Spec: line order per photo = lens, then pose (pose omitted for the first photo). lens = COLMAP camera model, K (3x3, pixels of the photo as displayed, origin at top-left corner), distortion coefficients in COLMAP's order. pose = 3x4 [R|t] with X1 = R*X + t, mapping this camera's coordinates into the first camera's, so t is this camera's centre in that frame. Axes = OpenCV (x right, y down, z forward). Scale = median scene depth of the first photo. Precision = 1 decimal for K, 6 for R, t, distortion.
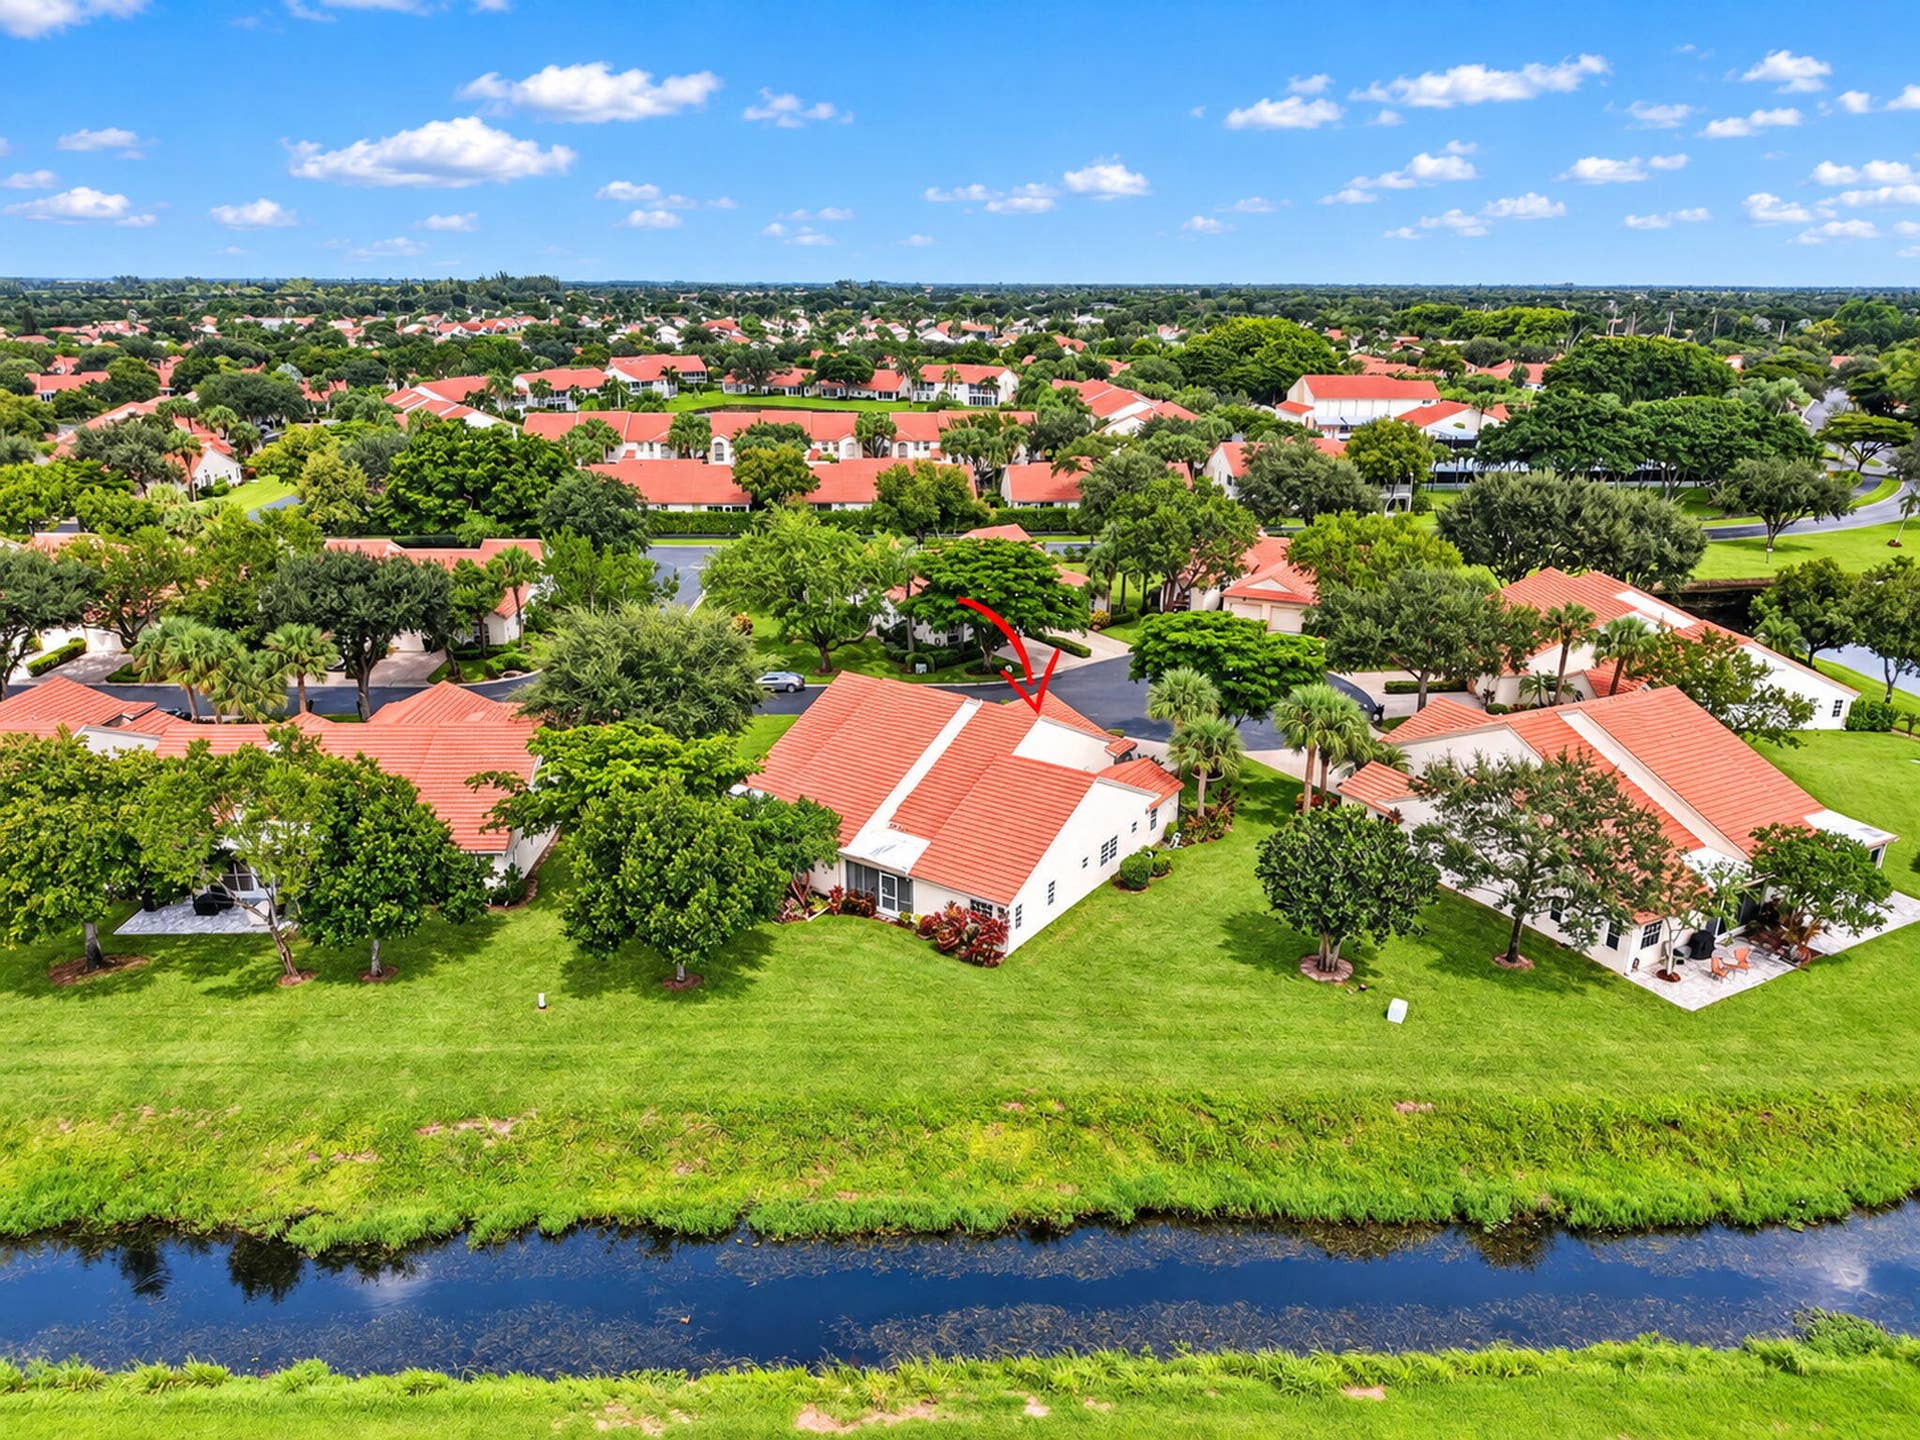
lens RADIAL K [[1298.0, 0, 954.0], [0, 1298.0, 703.8], [0, 0, 1]] dist [0.005290, -0.003789]
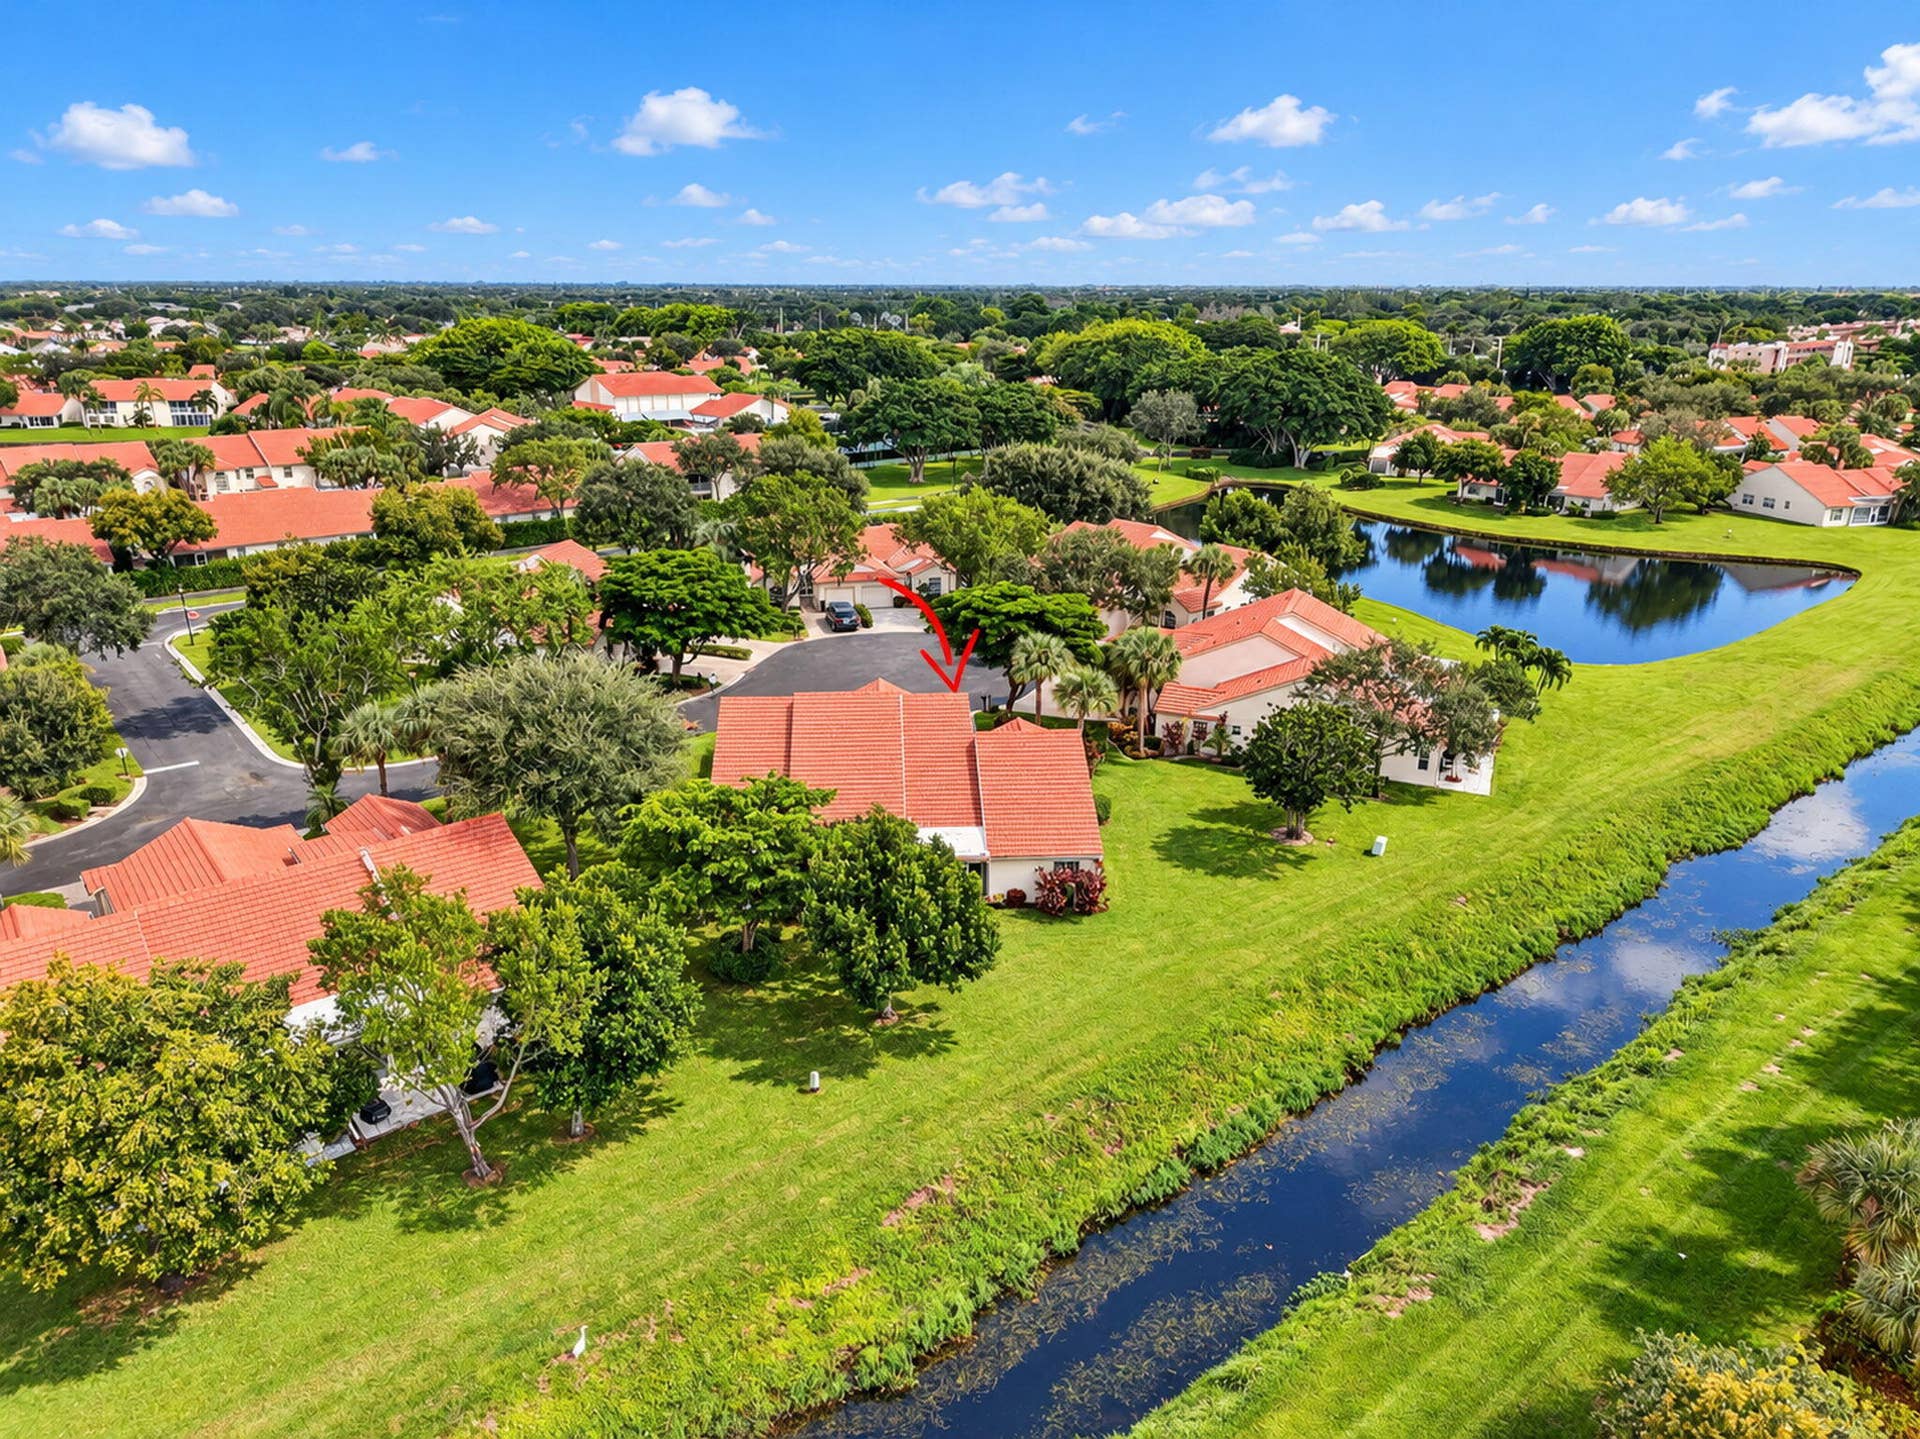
lens RADIAL K [[1286.6, 0, 966.4], [0, 1286.6, 723.6], [0, 0, 1]] dist [-0.000248, -0.000960]
pose [[0.774742, -0.201240, 0.599397, -0.300655], [0.190045, 0.978277, 0.082805, -0.029482], [-0.603040, 0.049760, 0.796157, 0.083477]]
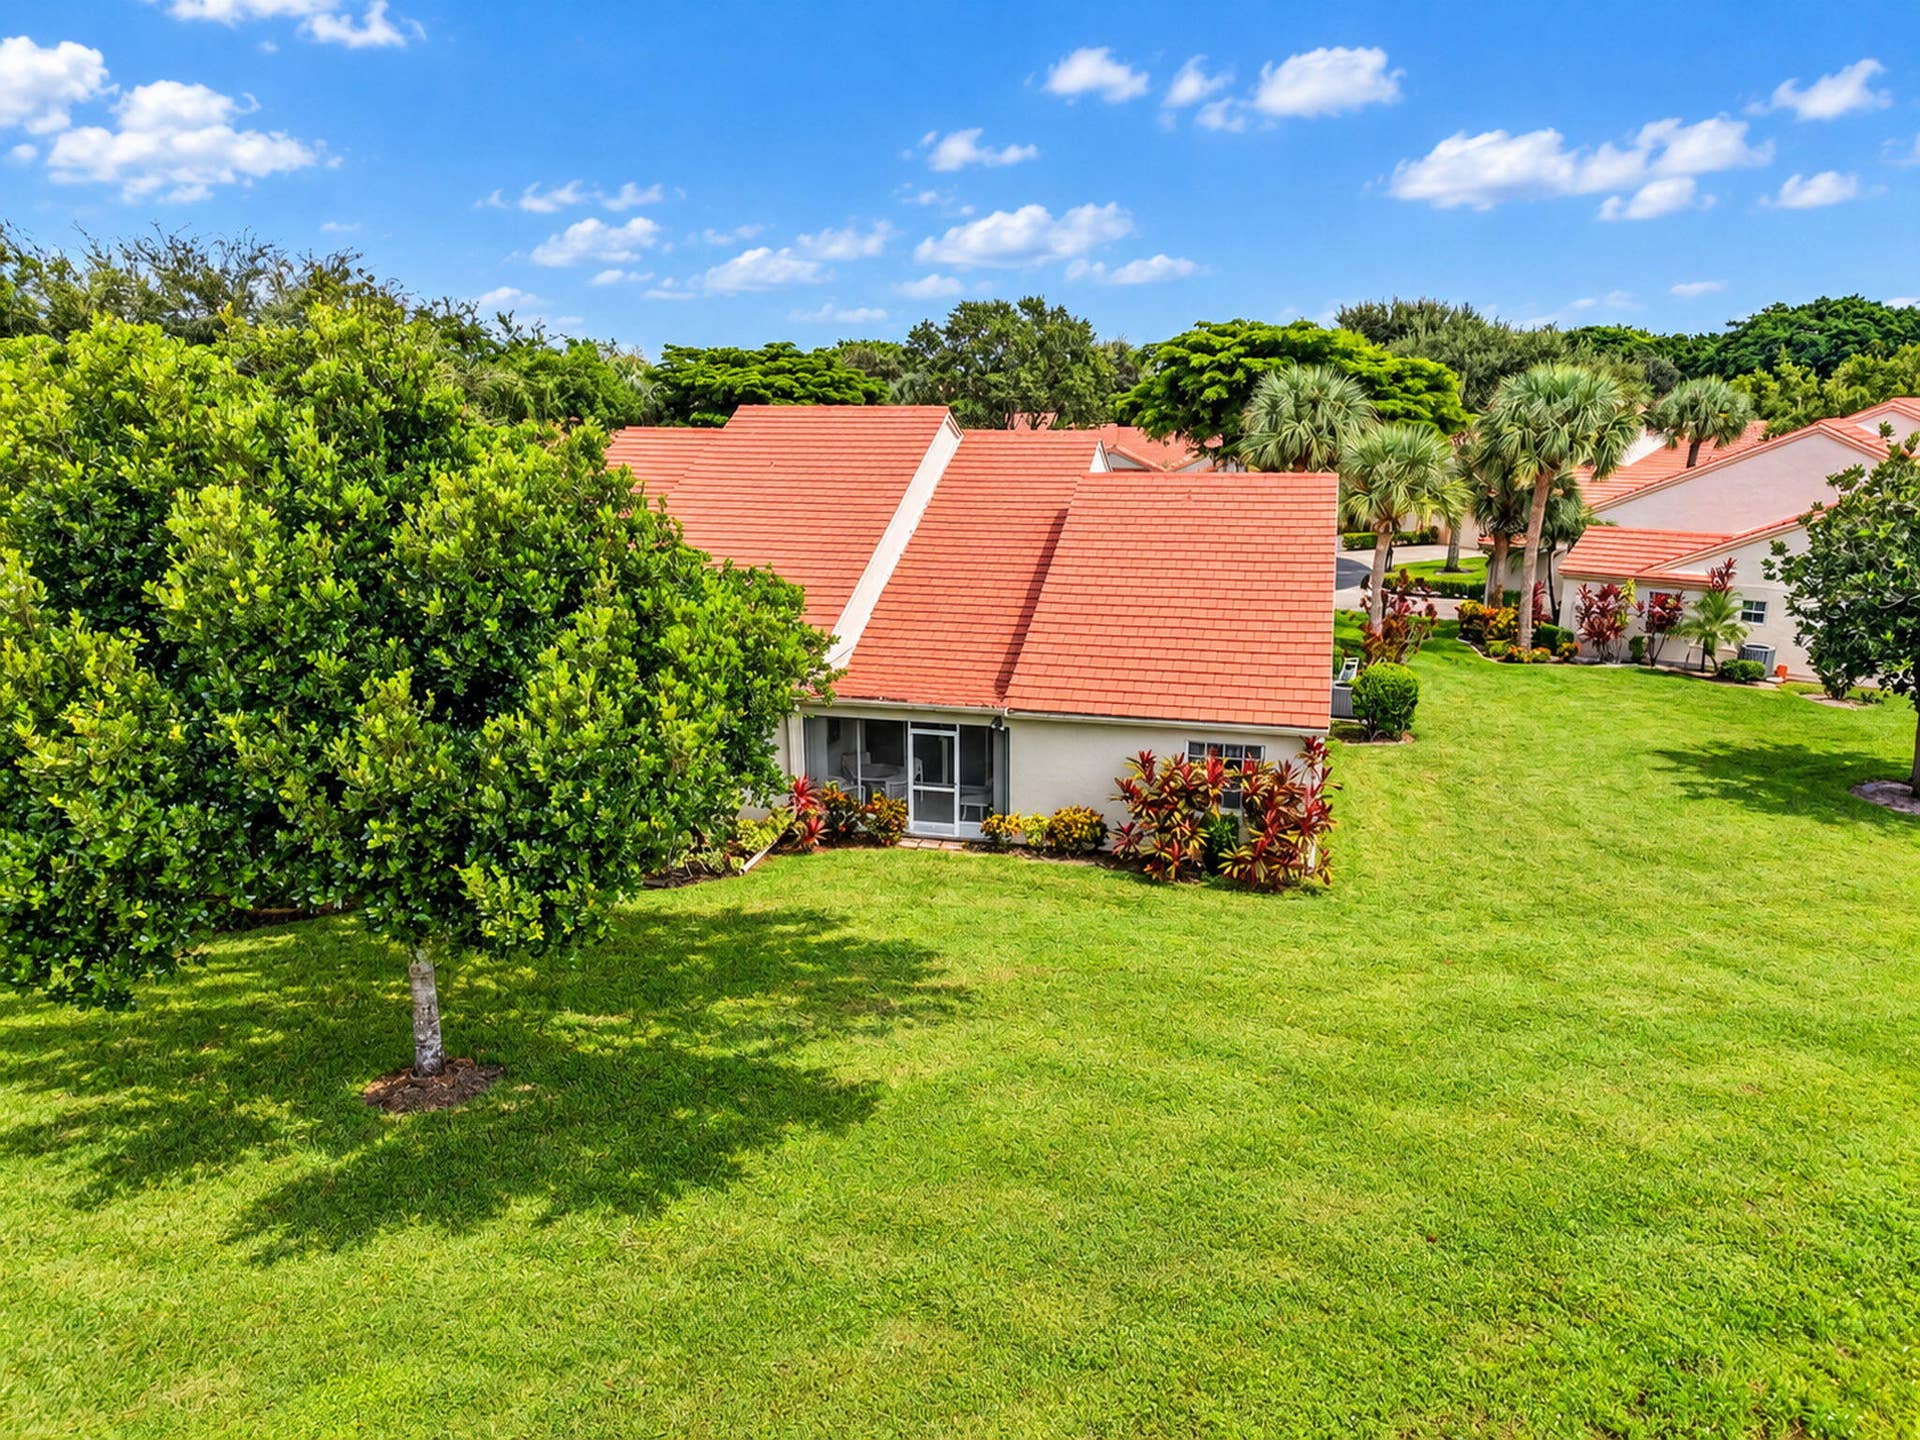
lens RADIAL K [[1277.0, 0, 957.7], [0, 1277.0, 711.1], [0, 0, 1]] dist [0.001727, -0.002464]
pose [[0.939893, -0.081766, 0.331534, -0.081251], [0.105589, 0.992917, -0.054461, 0.070027], [-0.324733, 0.086194, 0.941870, 0.299547]]
